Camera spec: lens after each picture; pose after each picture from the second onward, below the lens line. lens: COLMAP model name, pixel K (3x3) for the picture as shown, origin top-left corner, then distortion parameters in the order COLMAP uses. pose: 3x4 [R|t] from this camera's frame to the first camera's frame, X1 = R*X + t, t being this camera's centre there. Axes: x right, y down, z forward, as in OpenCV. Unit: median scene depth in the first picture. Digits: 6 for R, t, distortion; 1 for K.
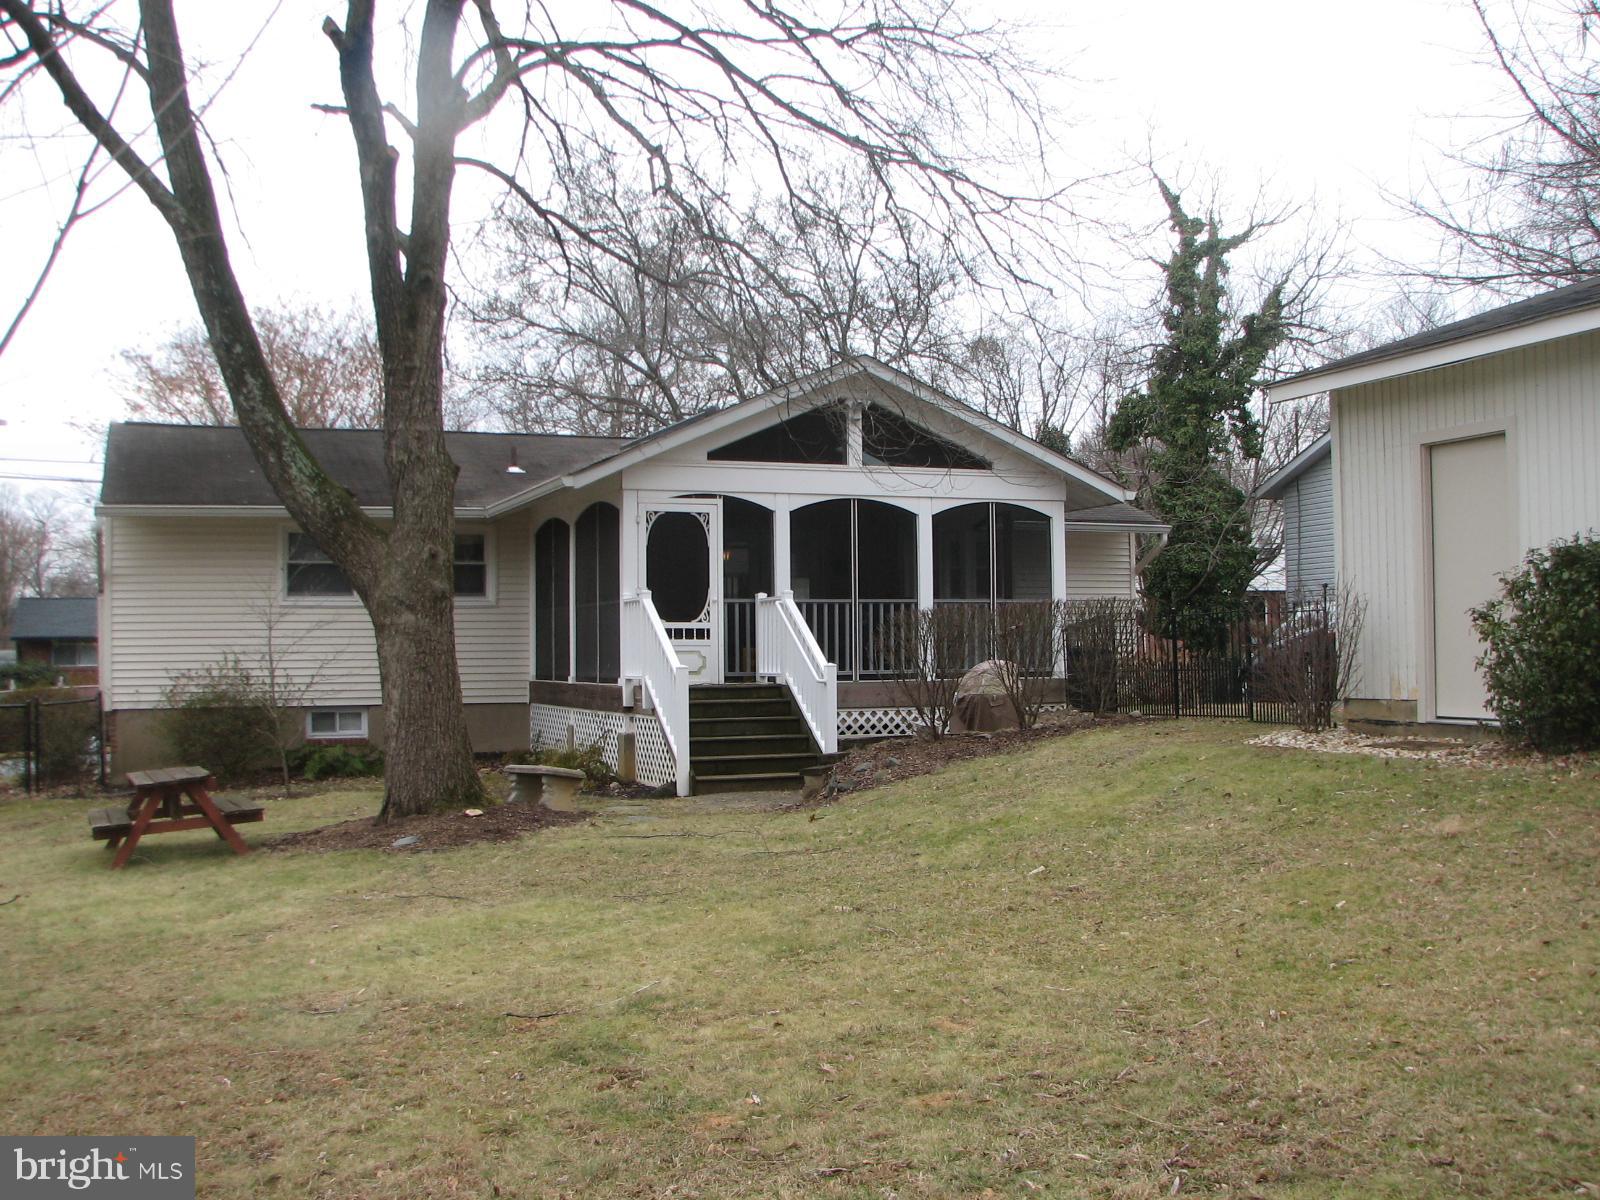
lens RADIAL K [[1734.7, 0, 803.9], [0, 1734.7, 601.5], [0, 0, 1]] dist [-0.138005, 0.000000]
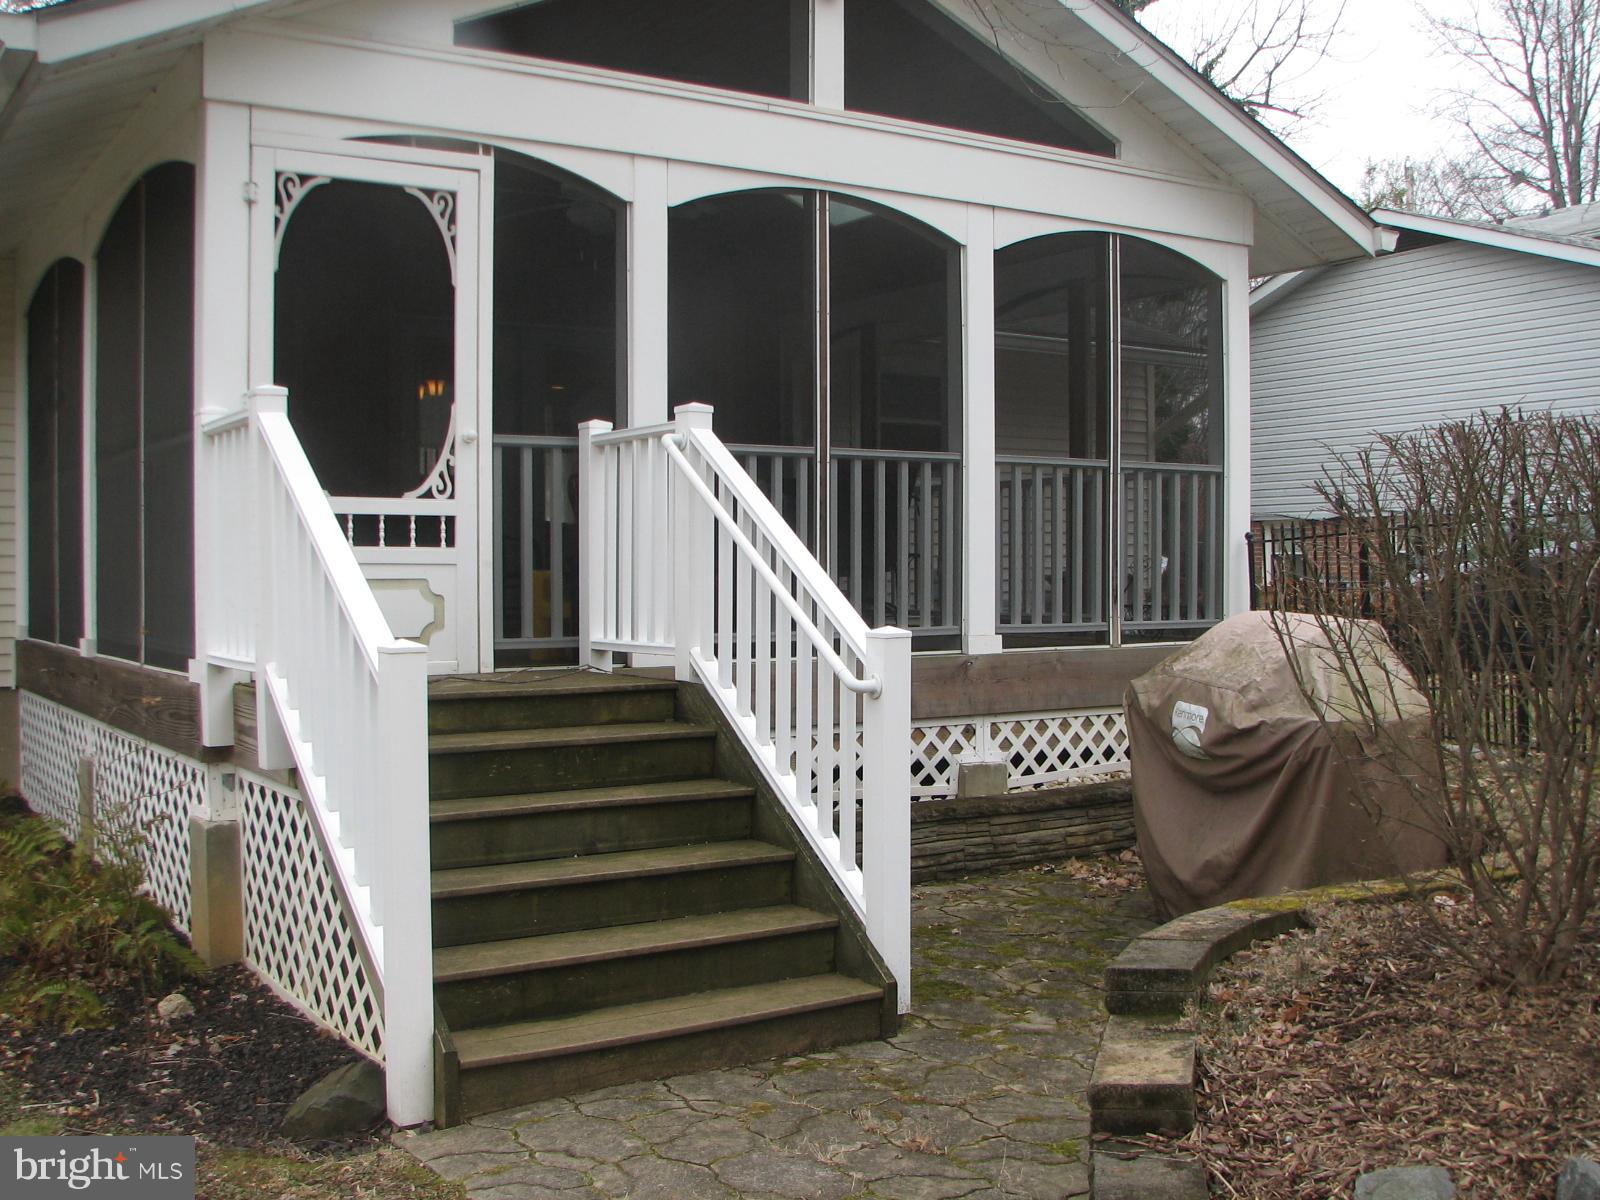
lens RADIAL K [[1734.7, 0, 789.7], [0, 1734.7, 598.9], [0, 0, 1]] dist [-0.138005, 0.000000]
pose [[0.980730, 0.001957, 0.195356, -0.056051], [-0.011572, 0.998776, 0.048089, 0.014640], [-0.195023, -0.049423, 0.979553, 0.640126]]
